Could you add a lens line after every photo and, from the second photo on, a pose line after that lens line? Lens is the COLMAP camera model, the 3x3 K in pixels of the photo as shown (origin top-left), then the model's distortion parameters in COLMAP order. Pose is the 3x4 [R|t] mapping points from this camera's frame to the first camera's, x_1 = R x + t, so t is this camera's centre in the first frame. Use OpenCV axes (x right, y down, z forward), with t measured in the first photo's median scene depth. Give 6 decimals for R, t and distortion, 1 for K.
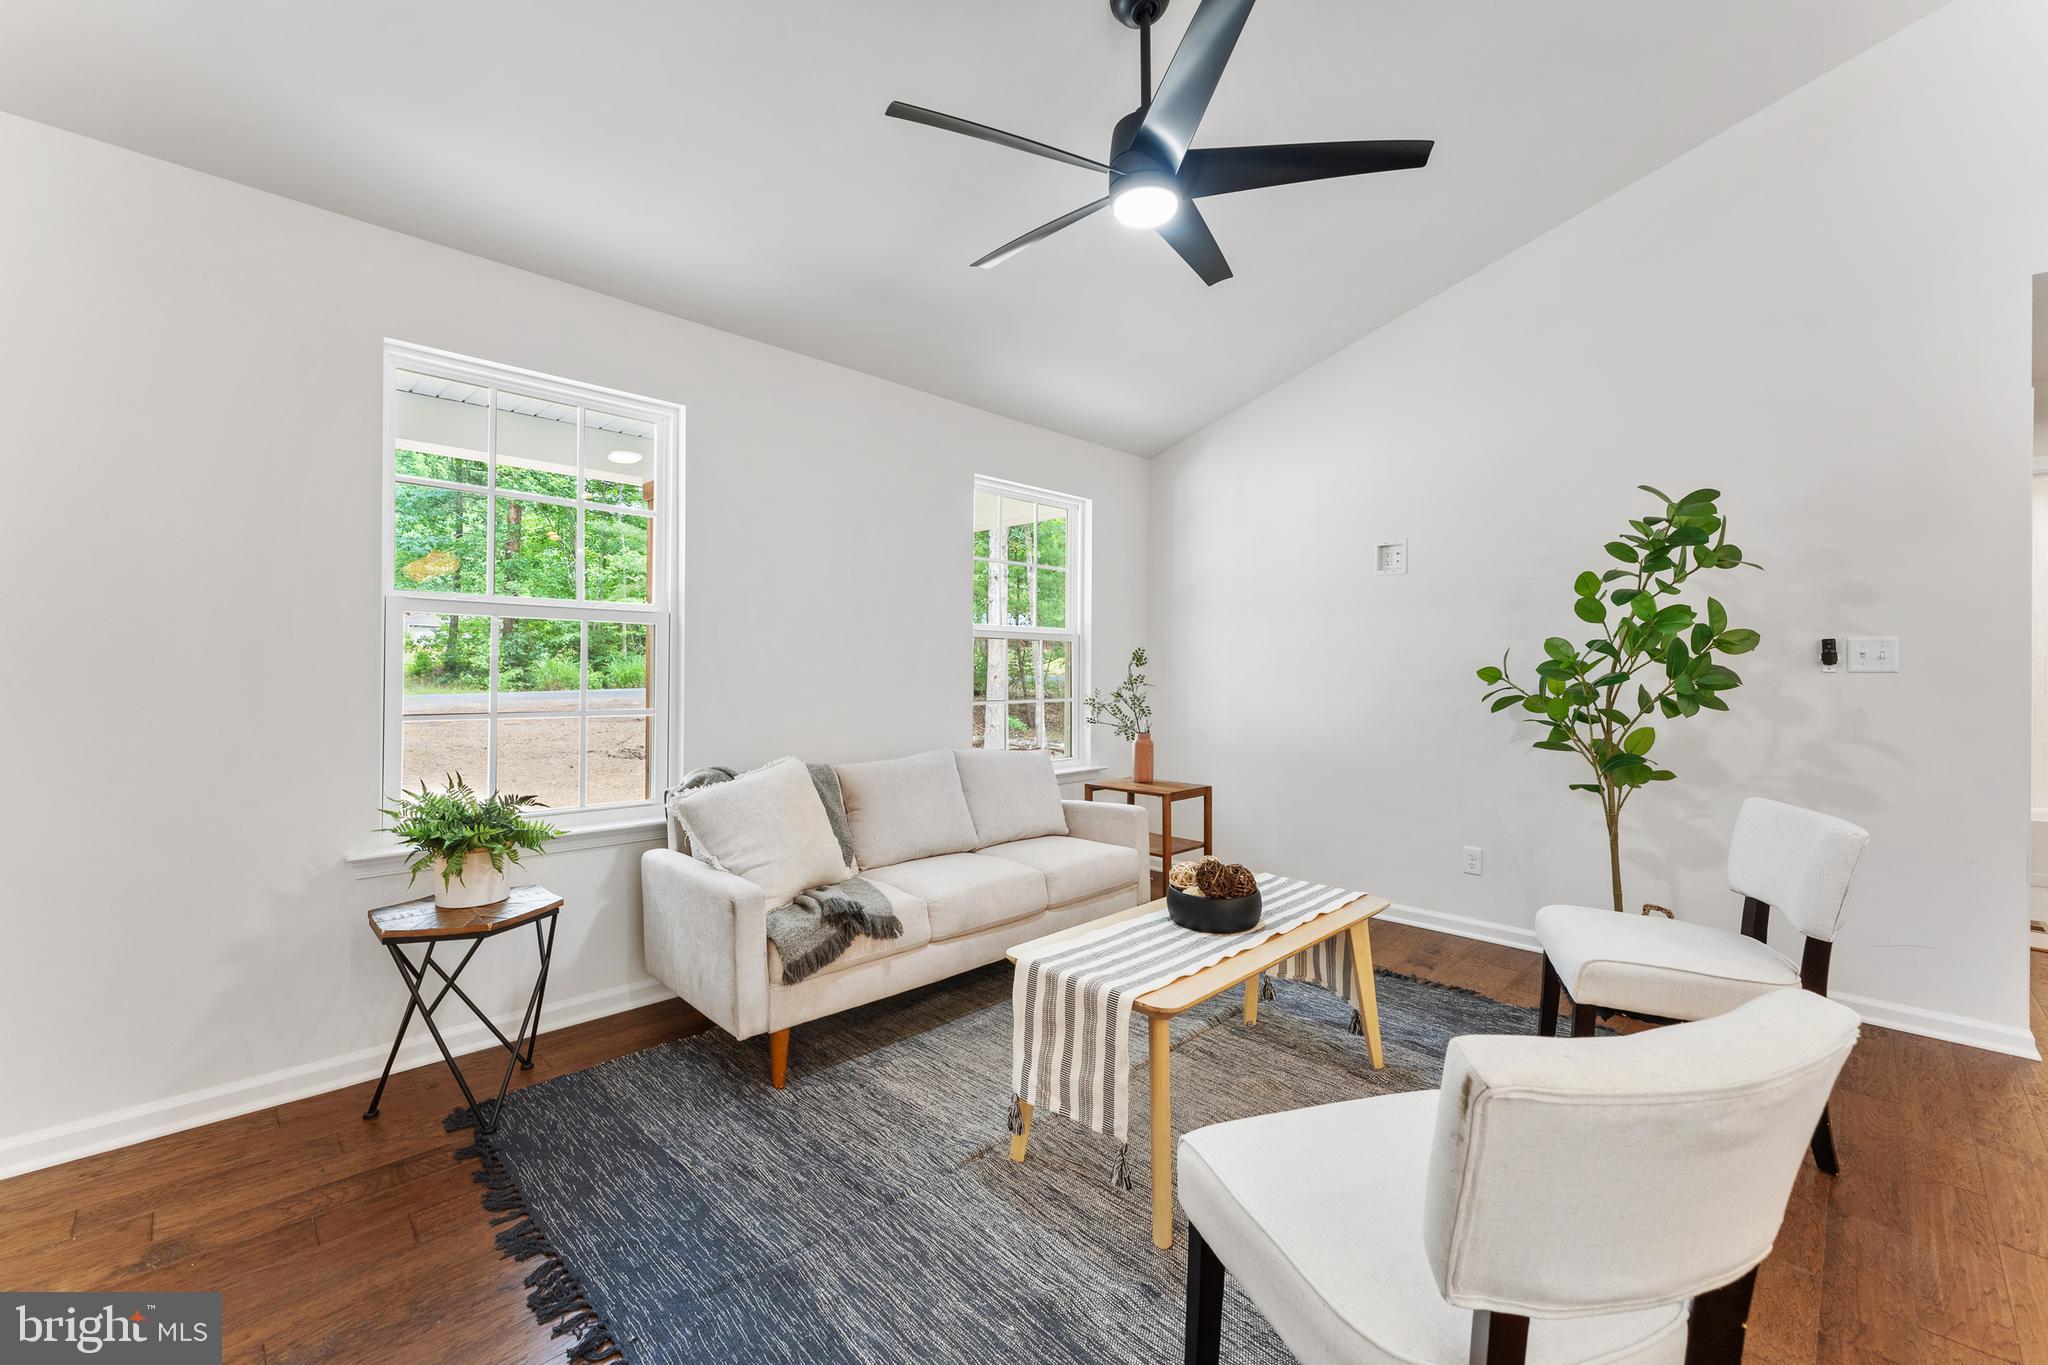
lens RADIAL K [[823.0, 0, 1008.0], [0, 823.0, 672.4], [0, 0, 1]] dist [0.003563, -0.000190]
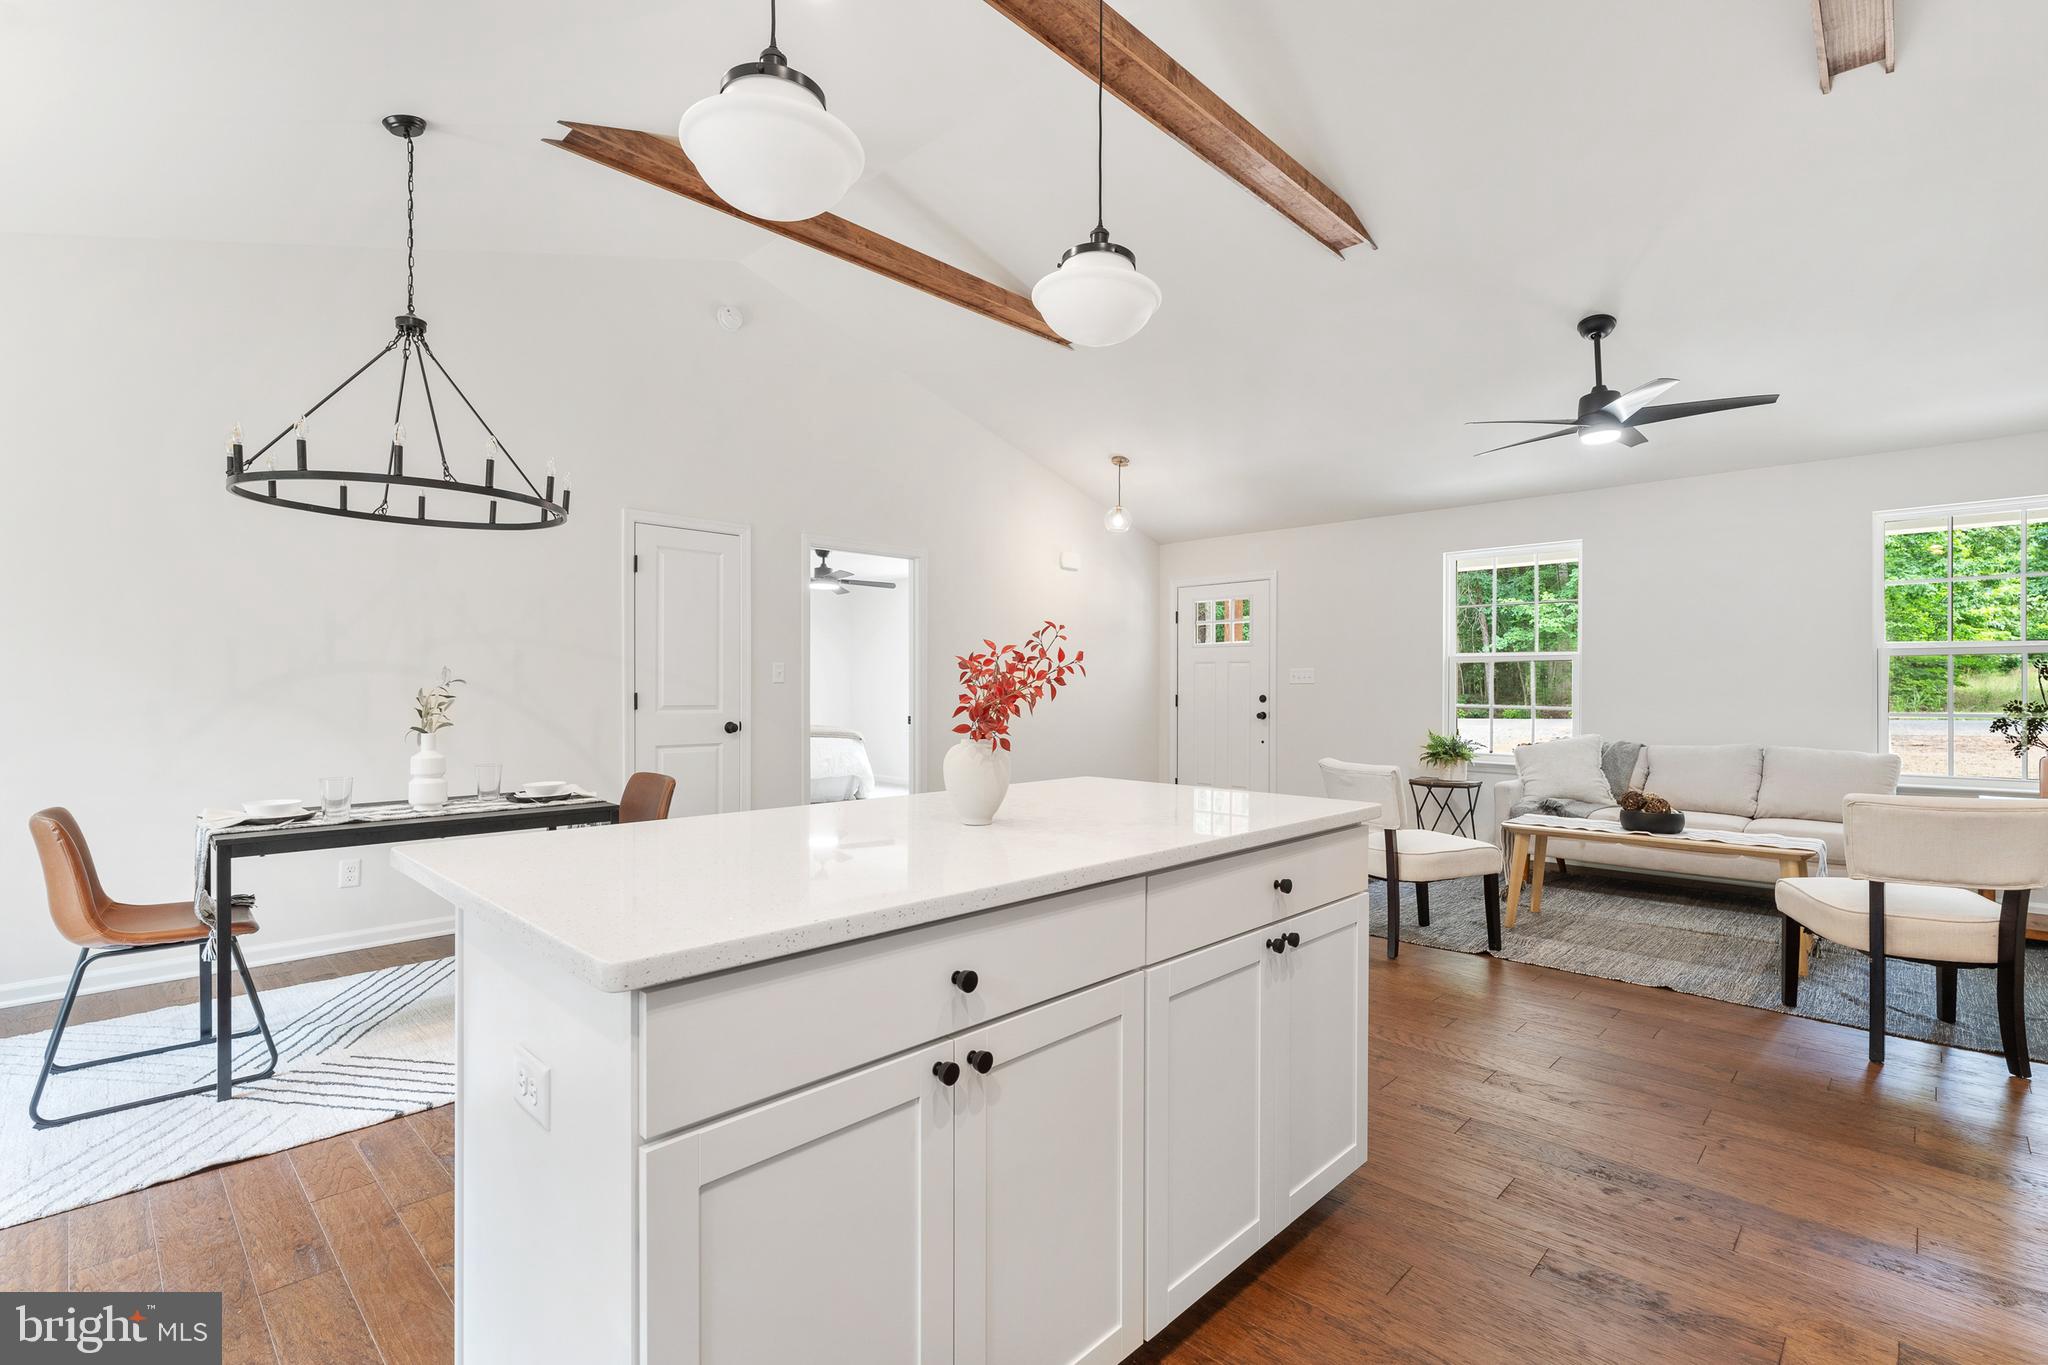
lens RADIAL K [[941.1, 0, 1038.5], [0, 941.1, 686.8], [0, 0, 1]] dist [-0.000235, -0.000142]
pose [[0.032816, -0.006608, -0.999440, 1.798353], [-0.002662, 0.999974, -0.006698, 0.015819], [0.999458, 0.002880, 0.032798, -0.282314]]
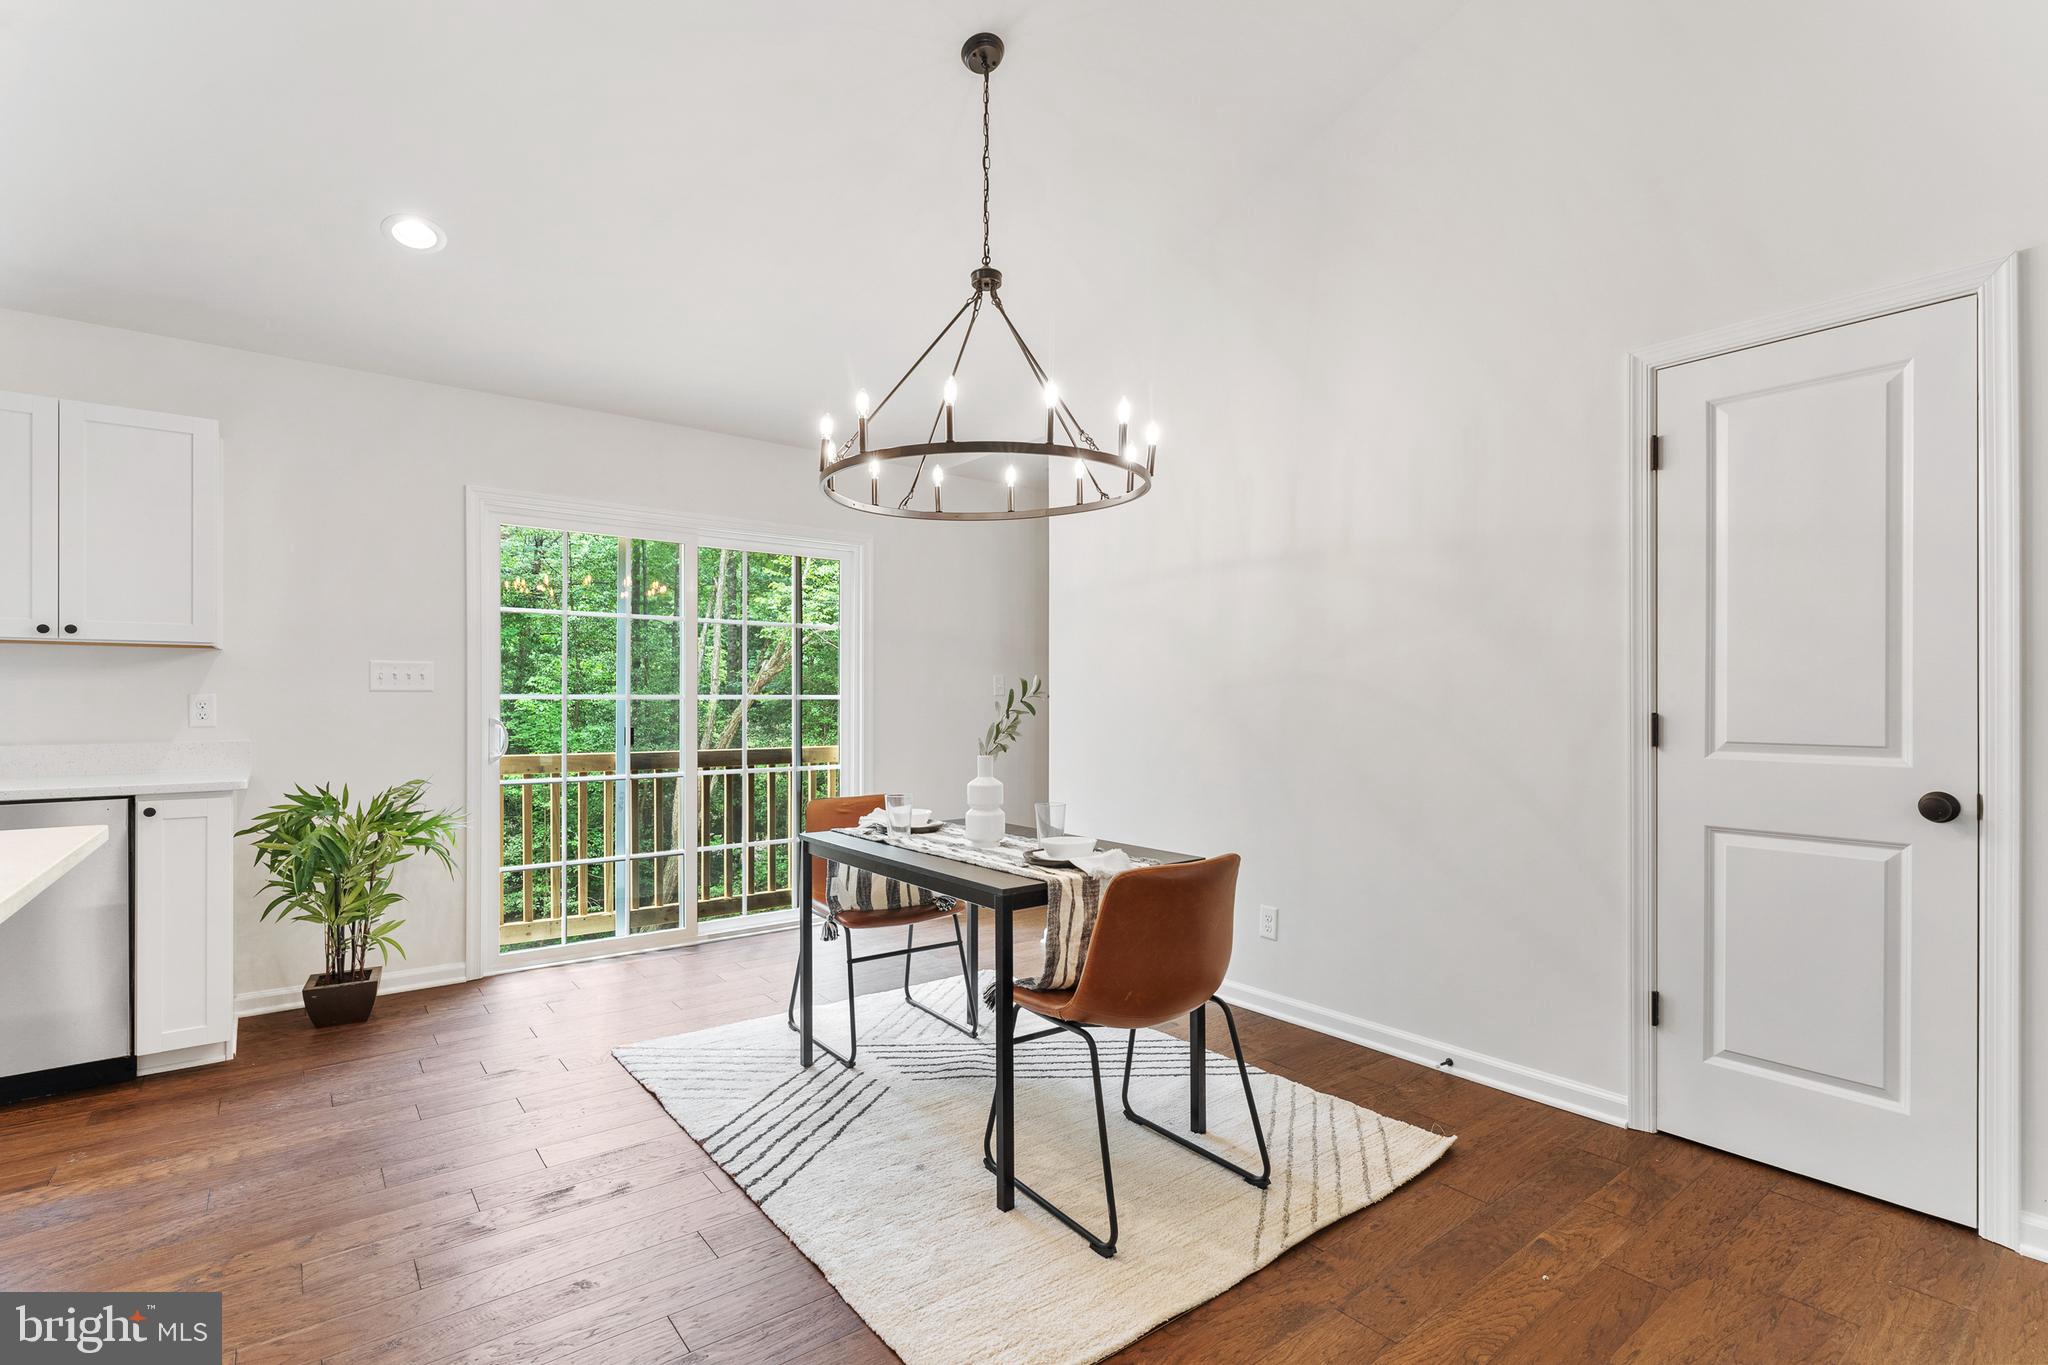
lens RADIAL K [[941.1, 0, 1030.9], [0, 941.1, 702.7], [0, 0, 1]] dist [-0.000235, -0.000142]
pose [[-0.994133, -0.008045, 0.107867, 0.430288], [-0.007898, 0.999967, 0.001797, 0.010791], [-0.107878, 0.000934, -0.994164, -0.025900]]
